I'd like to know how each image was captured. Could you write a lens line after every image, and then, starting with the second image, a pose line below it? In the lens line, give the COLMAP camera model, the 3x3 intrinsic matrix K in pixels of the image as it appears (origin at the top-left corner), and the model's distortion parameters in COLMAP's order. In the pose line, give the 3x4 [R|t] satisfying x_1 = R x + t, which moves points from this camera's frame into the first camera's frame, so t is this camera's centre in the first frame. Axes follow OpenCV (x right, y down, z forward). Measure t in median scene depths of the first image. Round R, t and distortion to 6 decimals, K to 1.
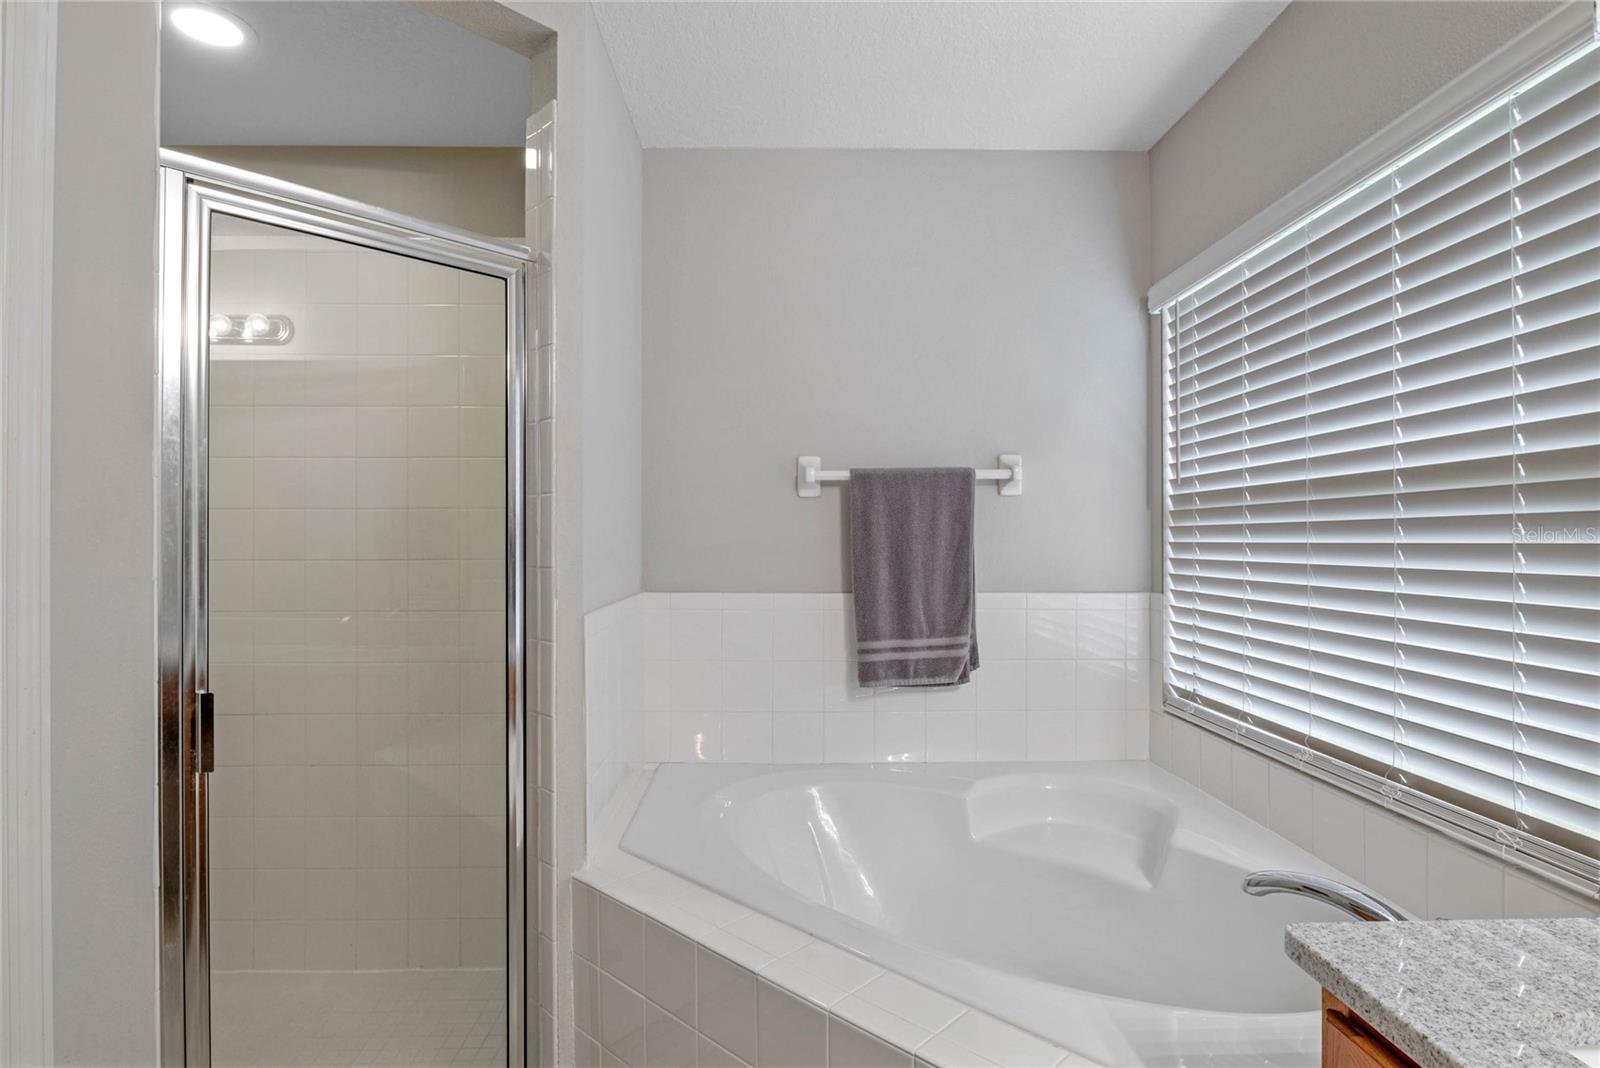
lens RADIAL K [[811.3, 0, 805.4], [0, 811.3, 547.9], [0, 0, 1]] dist [-0.009692, -0.000534]
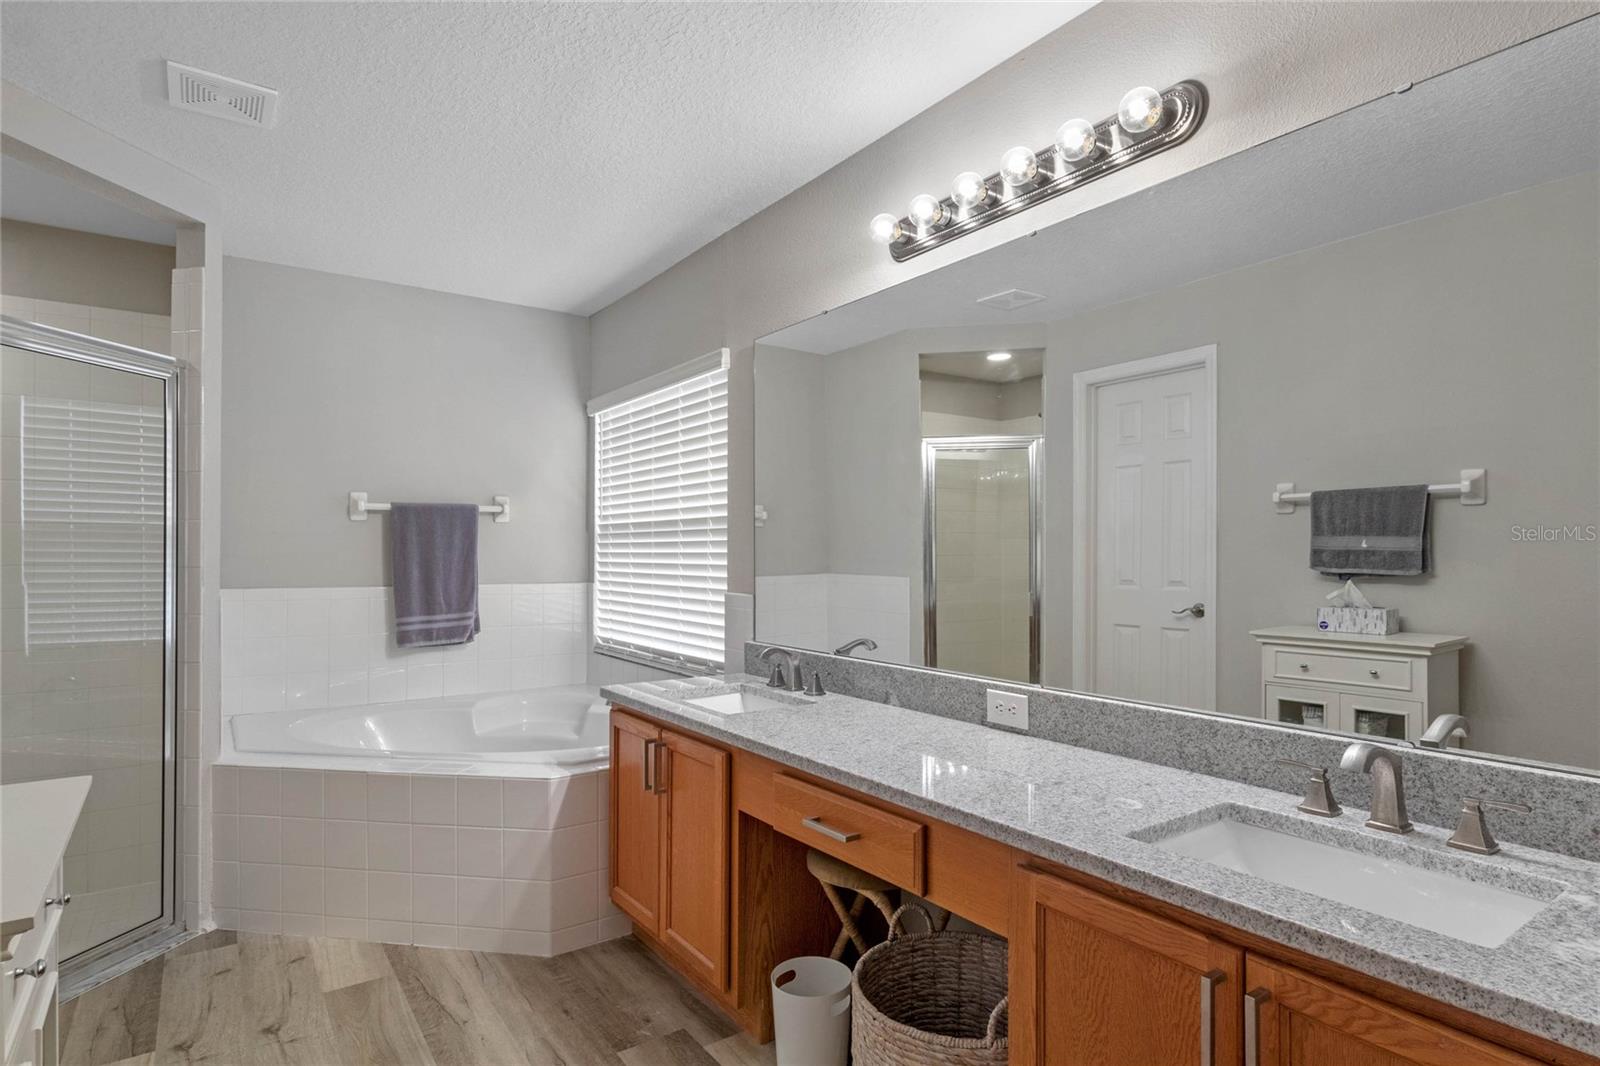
lens RADIAL K [[844.9, 0, 800.0], [0, 844.9, 533.0], [0, 0, 1]] dist [0.002535, 0.000694]
pose [[0.832927, 0.014531, 0.553192, -0.180111], [0.003922, 0.999475, -0.032161, 0.011376], [-0.553369, 0.028957, 0.832433, -0.717667]]
